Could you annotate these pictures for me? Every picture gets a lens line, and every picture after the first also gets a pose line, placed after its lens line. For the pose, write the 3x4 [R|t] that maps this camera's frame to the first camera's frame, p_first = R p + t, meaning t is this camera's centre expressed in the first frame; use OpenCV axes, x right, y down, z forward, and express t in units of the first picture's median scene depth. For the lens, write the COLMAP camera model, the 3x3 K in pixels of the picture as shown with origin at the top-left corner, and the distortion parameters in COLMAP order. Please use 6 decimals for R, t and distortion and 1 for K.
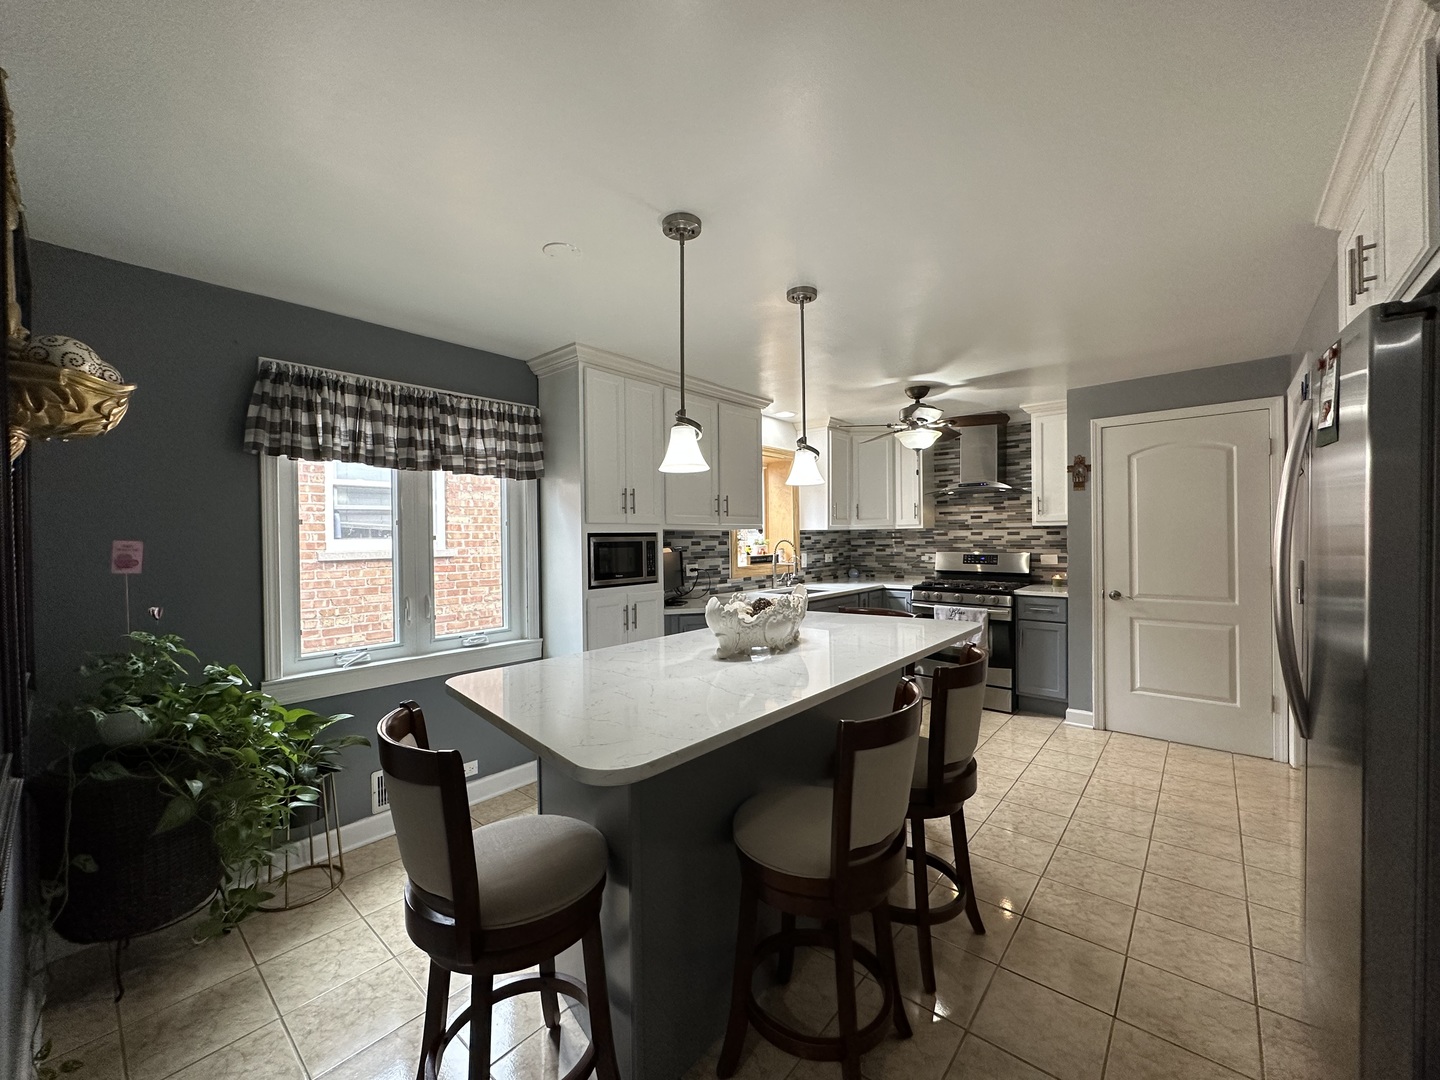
lens RADIAL K [[571.8, 0, 718.3], [0, 571.8, 543.3], [0, 0, 1]] dist [-0.000492, -0.000071]
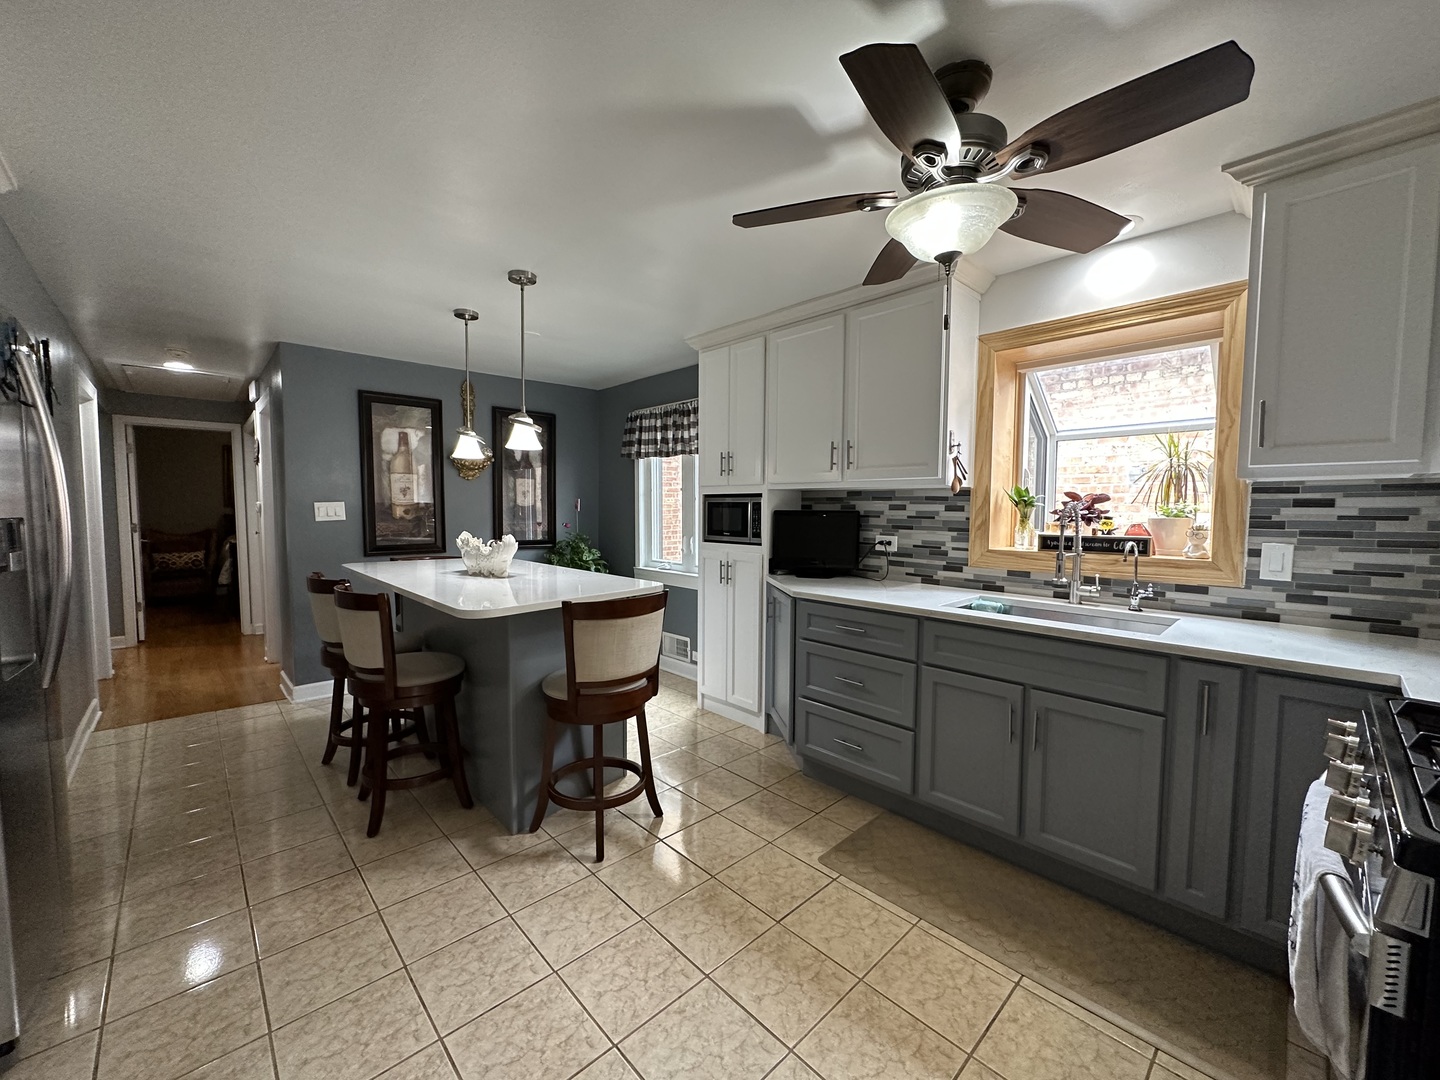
lens RADIAL K [[571.8, 0, 717.6], [0, 571.8, 534.1], [0, 0, 1]] dist [-0.000492, -0.000071]
pose [[-0.098401, 0.058935, -0.993400, 0.681103], [-0.017589, 0.997986, 0.060949, -0.006042], [0.994991, 0.023471, -0.097166, 0.813367]]
